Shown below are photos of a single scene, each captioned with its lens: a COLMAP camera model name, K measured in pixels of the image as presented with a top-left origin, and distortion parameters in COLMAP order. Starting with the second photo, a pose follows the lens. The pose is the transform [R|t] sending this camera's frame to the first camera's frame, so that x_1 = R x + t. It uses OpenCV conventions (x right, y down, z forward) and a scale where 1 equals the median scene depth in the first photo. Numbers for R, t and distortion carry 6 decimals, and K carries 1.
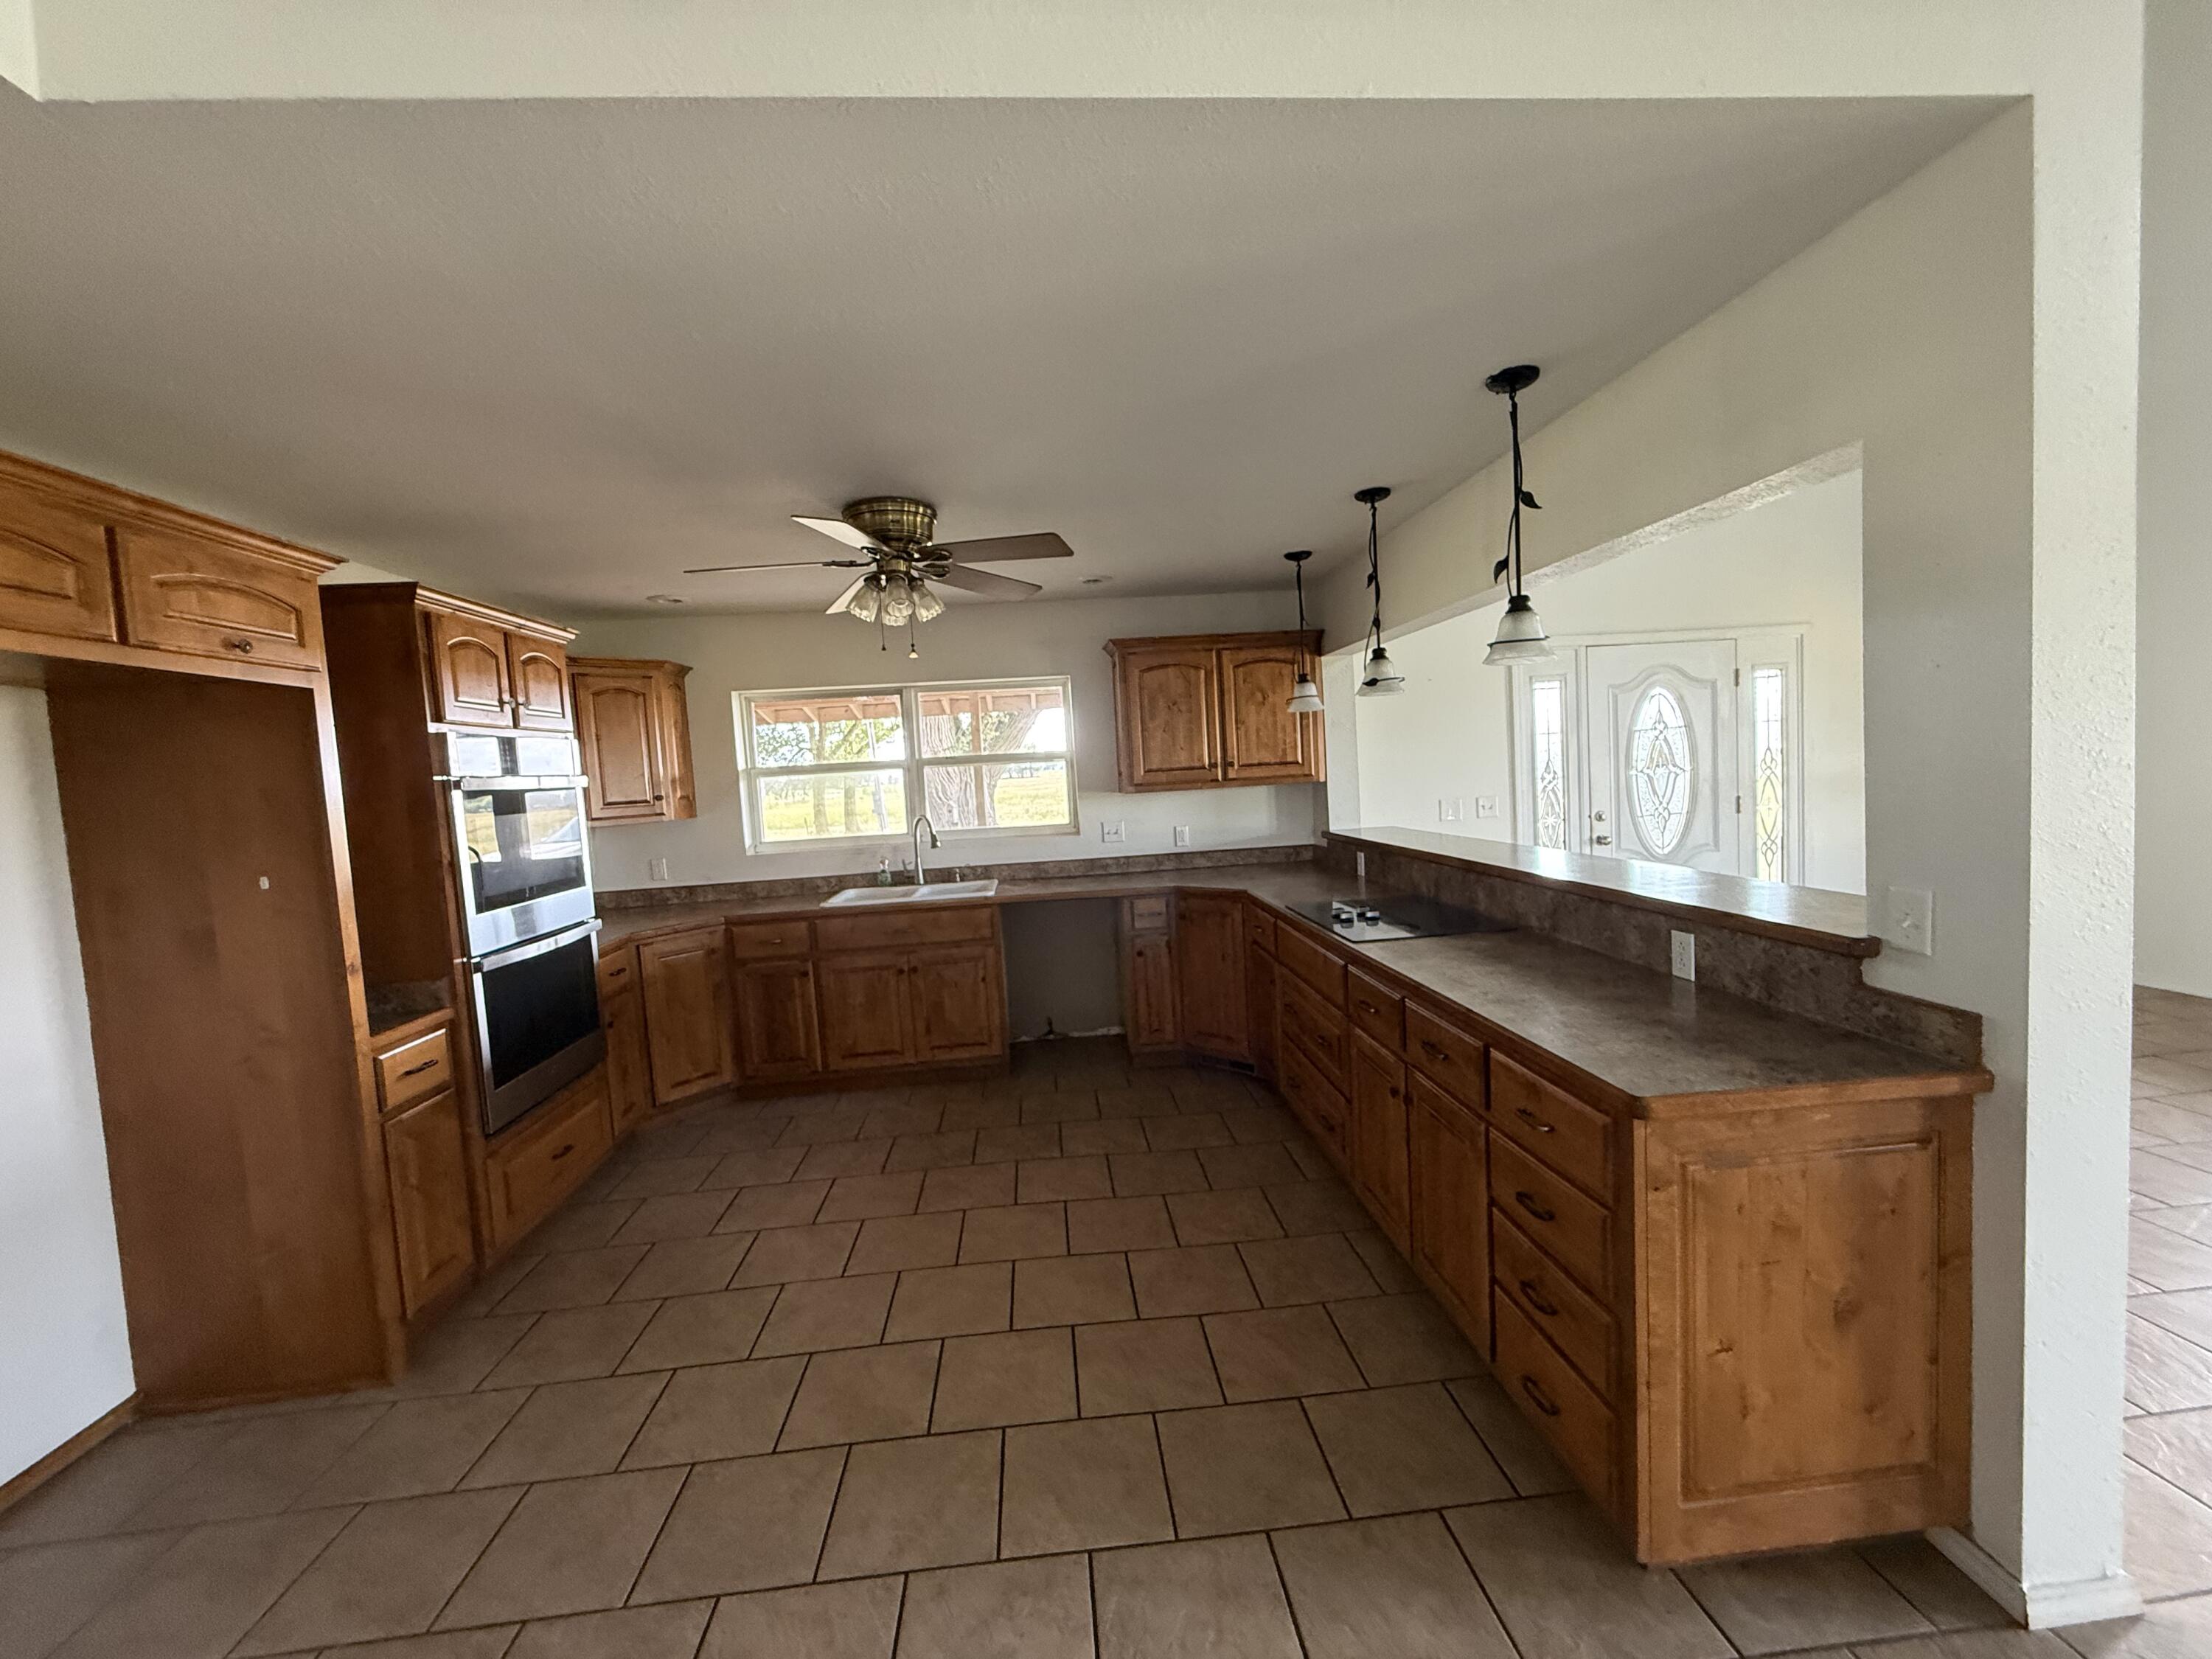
lens RADIAL K [[879.4, 0, 1106.0], [0, 879.4, 829.5], [0, 0, 1]] dist [0.001158, 0.000206]
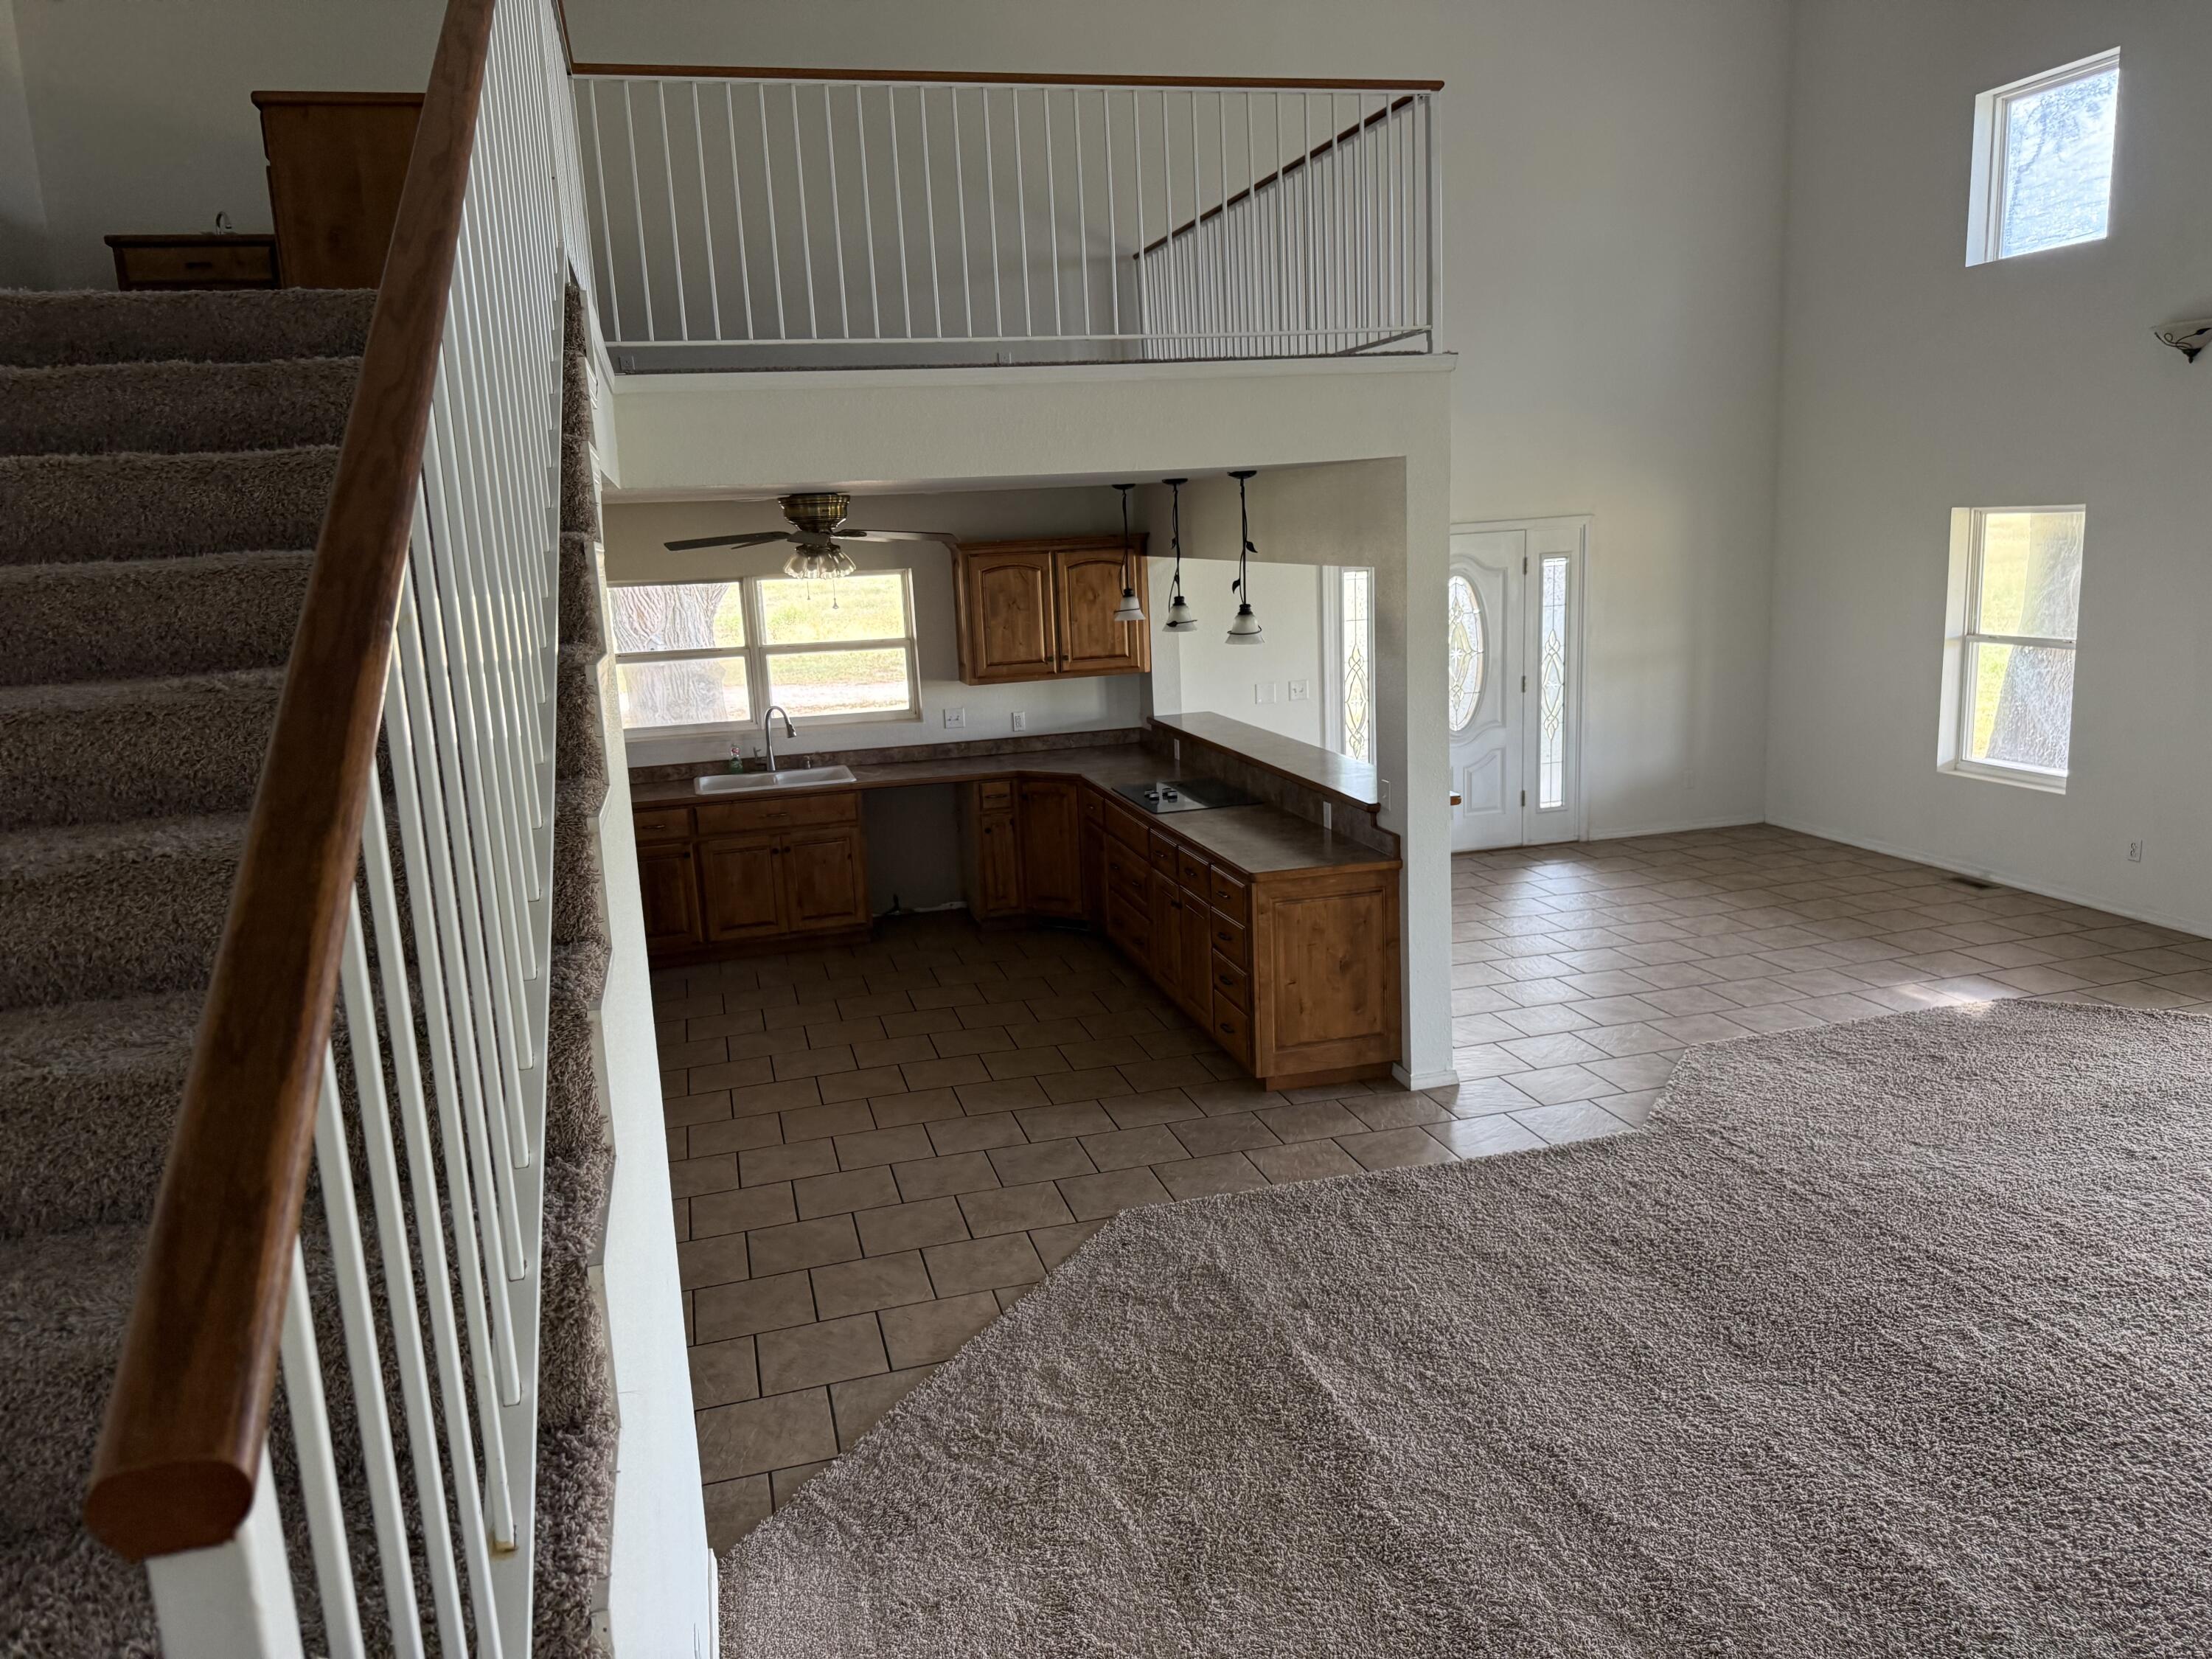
lens RADIAL K [[1551.8, 0, 1096.0], [0, 1551.8, 830.7], [0, 0, 1]] dist [0.146380, -0.192090]
pose [[0.984152, -0.022742, 0.175862, -0.176614], [0.000874, 0.992352, 0.123435, -0.106266], [-0.177324, -0.121325, 0.976646, -0.985828]]
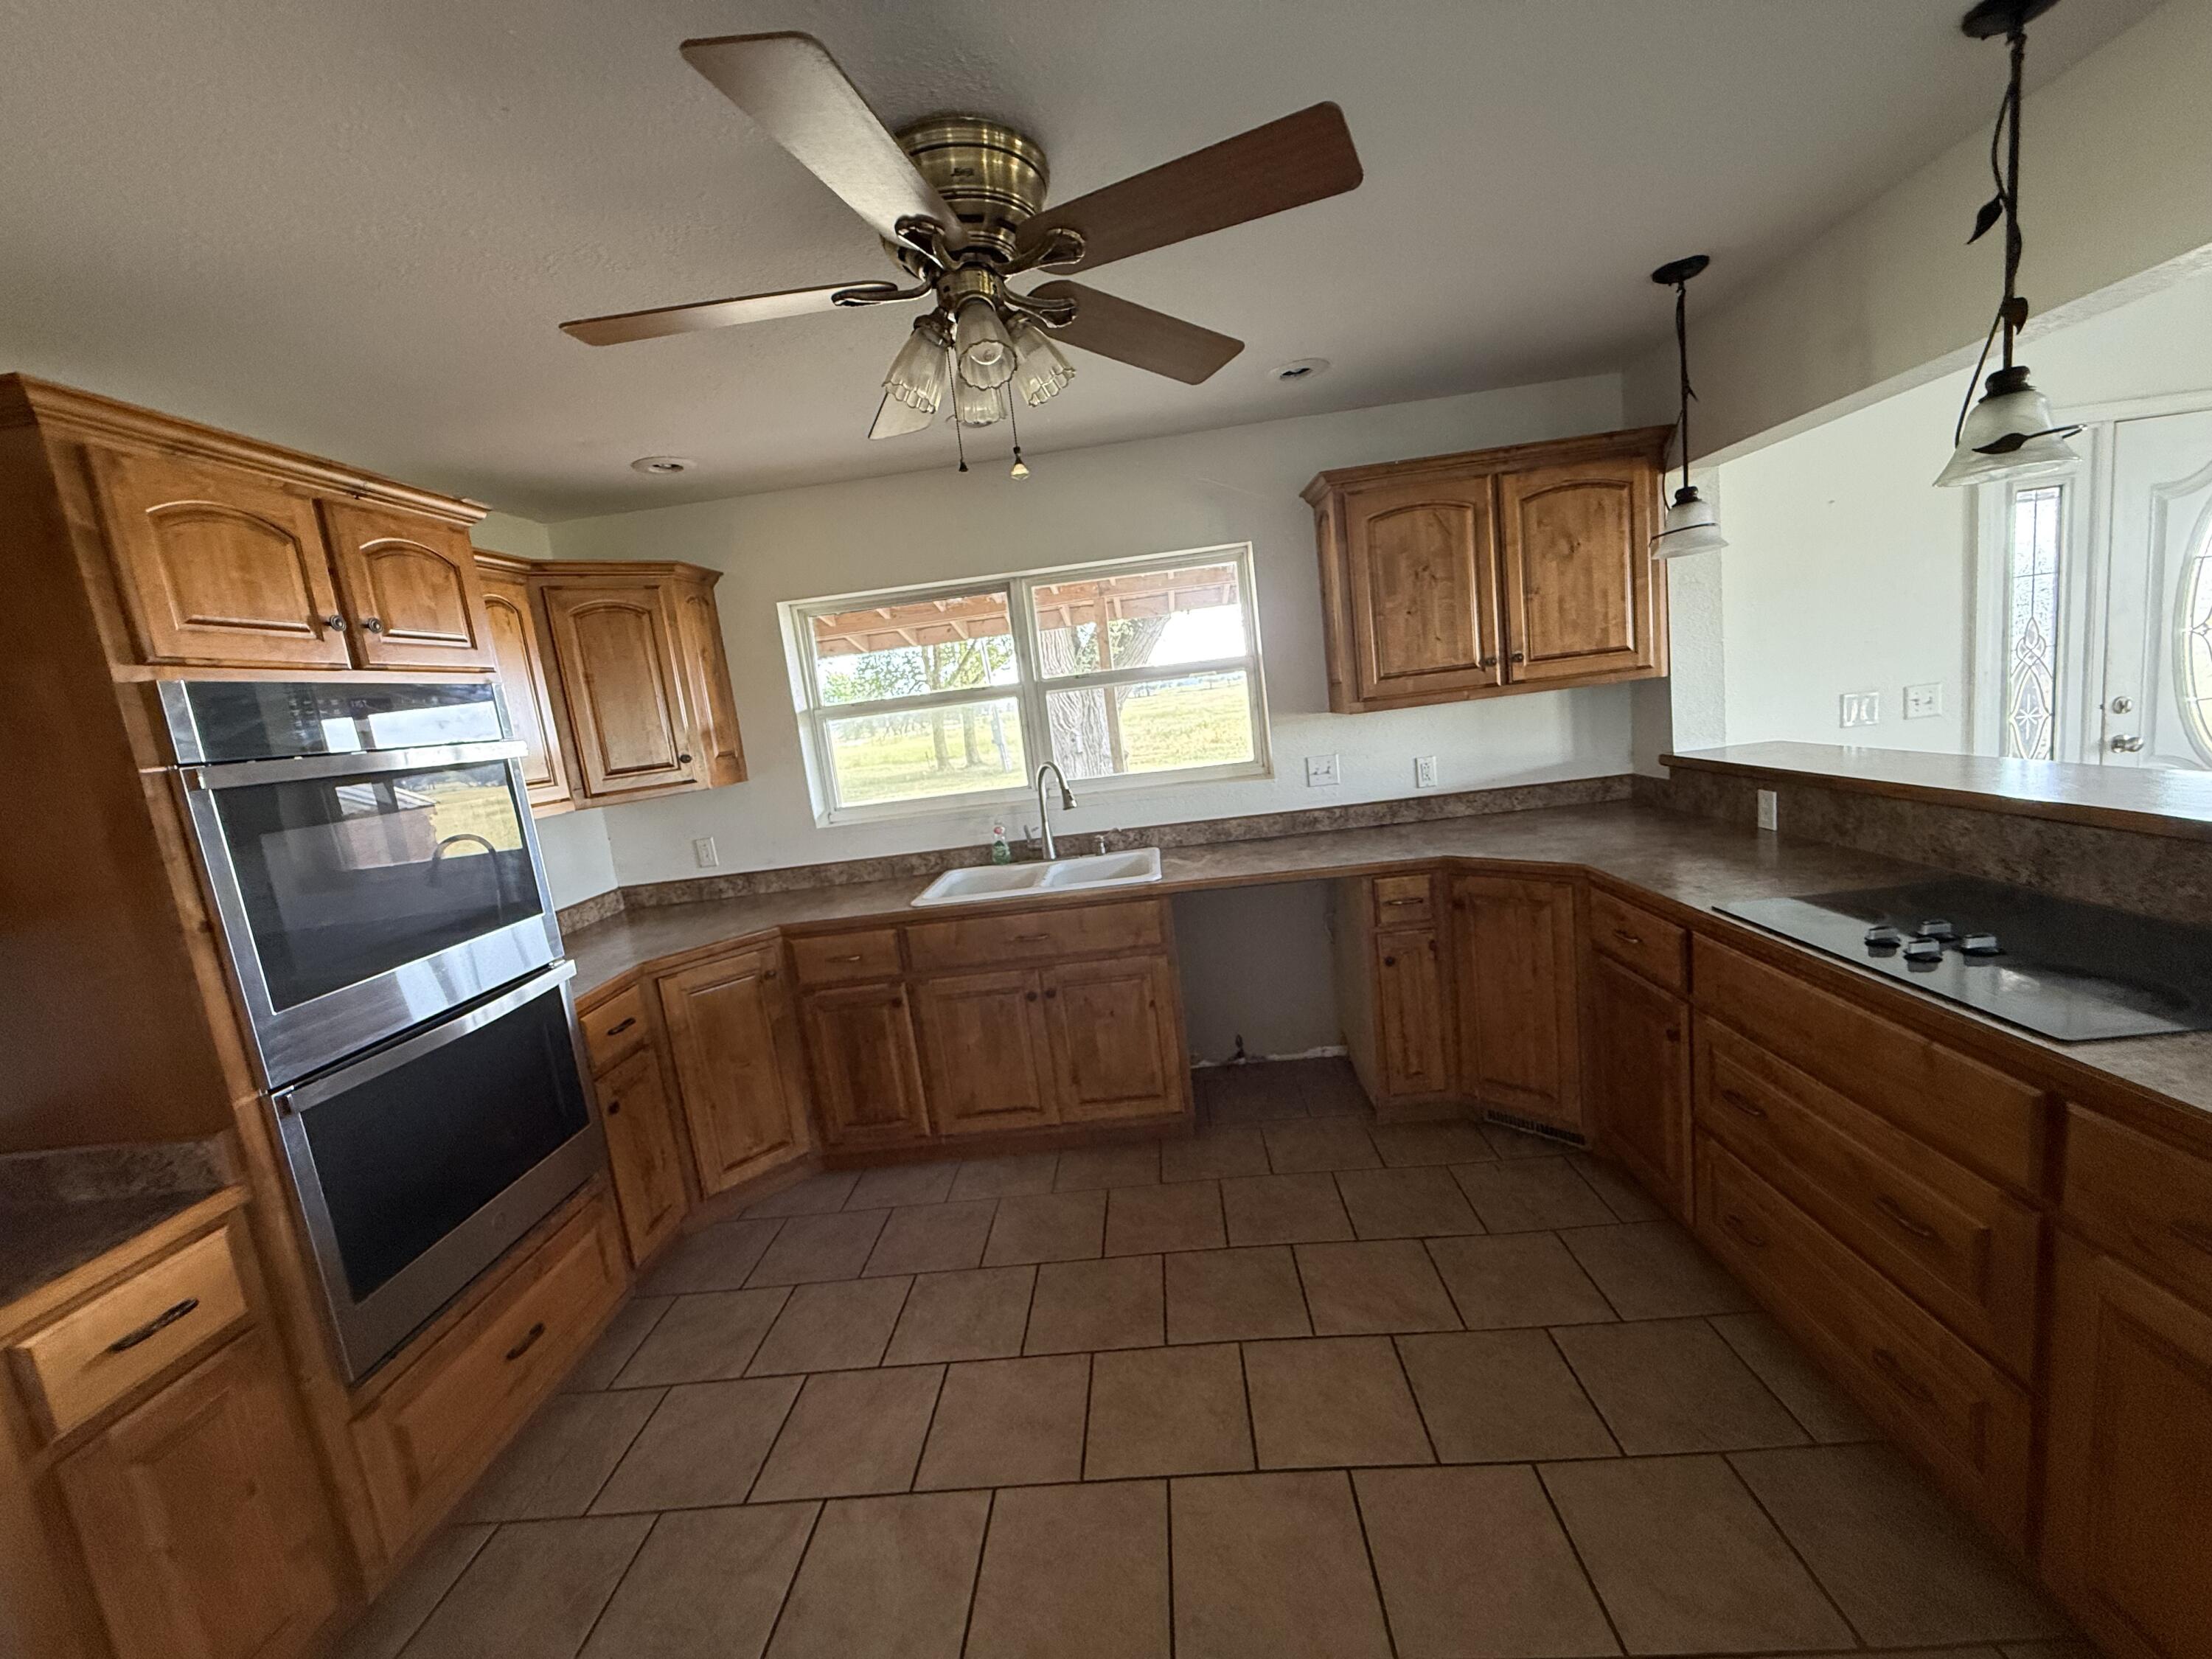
lens RADIAL K [[879.4, 0, 1106.0], [0, 879.4, 829.5], [0, 0, 1]] dist [0.001158, 0.000206]
pose [[0.989681, -0.040045, -0.137577, -0.075436], [0.052563, 0.994679, 0.088600, -0.024324], [0.133297, -0.094917, 0.986521, 0.339630]]
